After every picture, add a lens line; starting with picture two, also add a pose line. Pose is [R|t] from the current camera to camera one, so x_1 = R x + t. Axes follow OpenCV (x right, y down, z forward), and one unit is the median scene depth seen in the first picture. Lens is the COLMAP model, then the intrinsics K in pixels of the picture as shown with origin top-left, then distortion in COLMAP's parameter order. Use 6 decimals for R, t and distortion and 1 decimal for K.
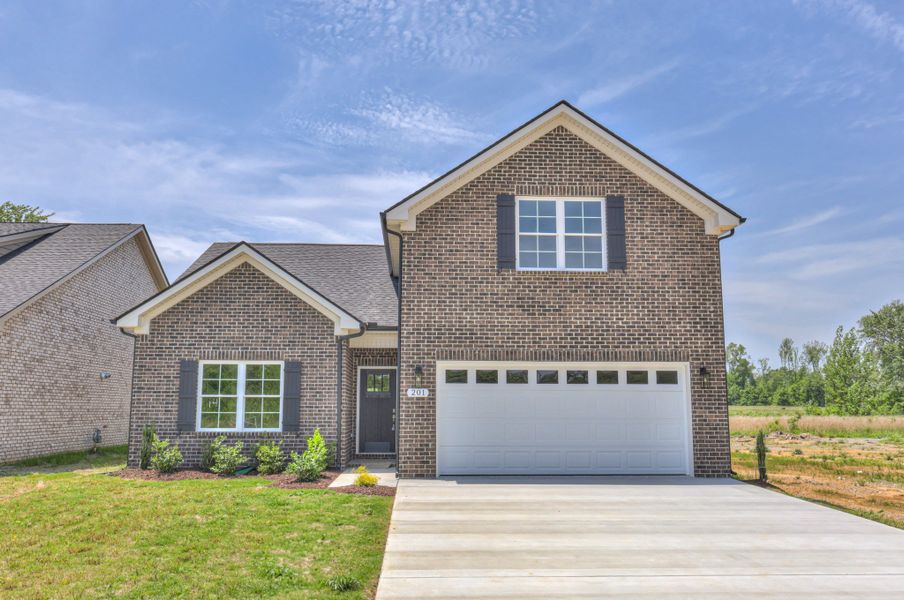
lens RADIAL K [[755.7, 0, 452.0], [0, 755.7, 300.0], [0, 0, 1]] dist [-0.027025, -0.005648]
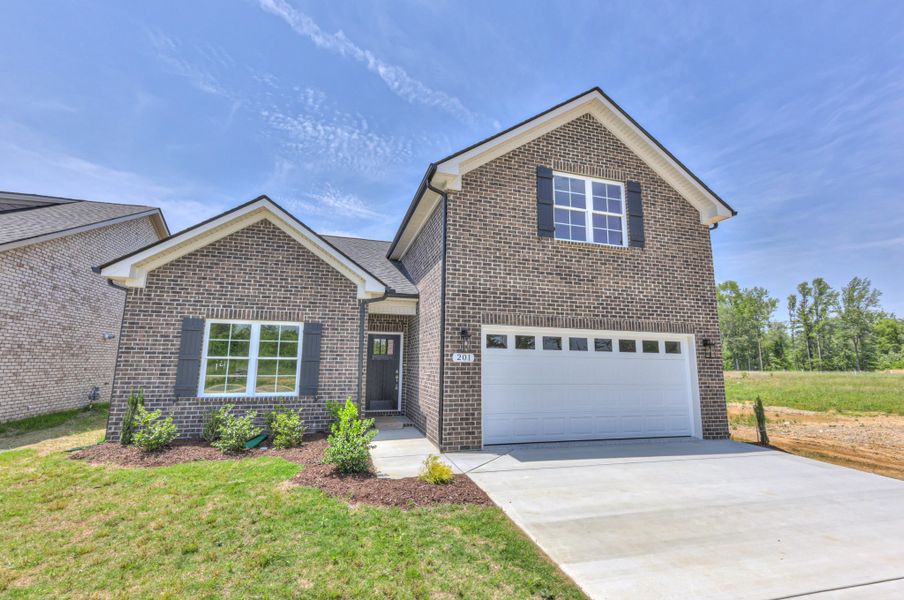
lens RADIAL K [[404.5, 0, 452.0], [0, 404.5, 300.0], [0, 0, 1]] dist [0.000918, 0.000363]
pose [[0.973396, 0.046863, 0.224288, -0.166270], [-0.043749, 0.998865, -0.018837, 0.057625], [-0.224916, 0.008523, 0.974341, 0.483317]]
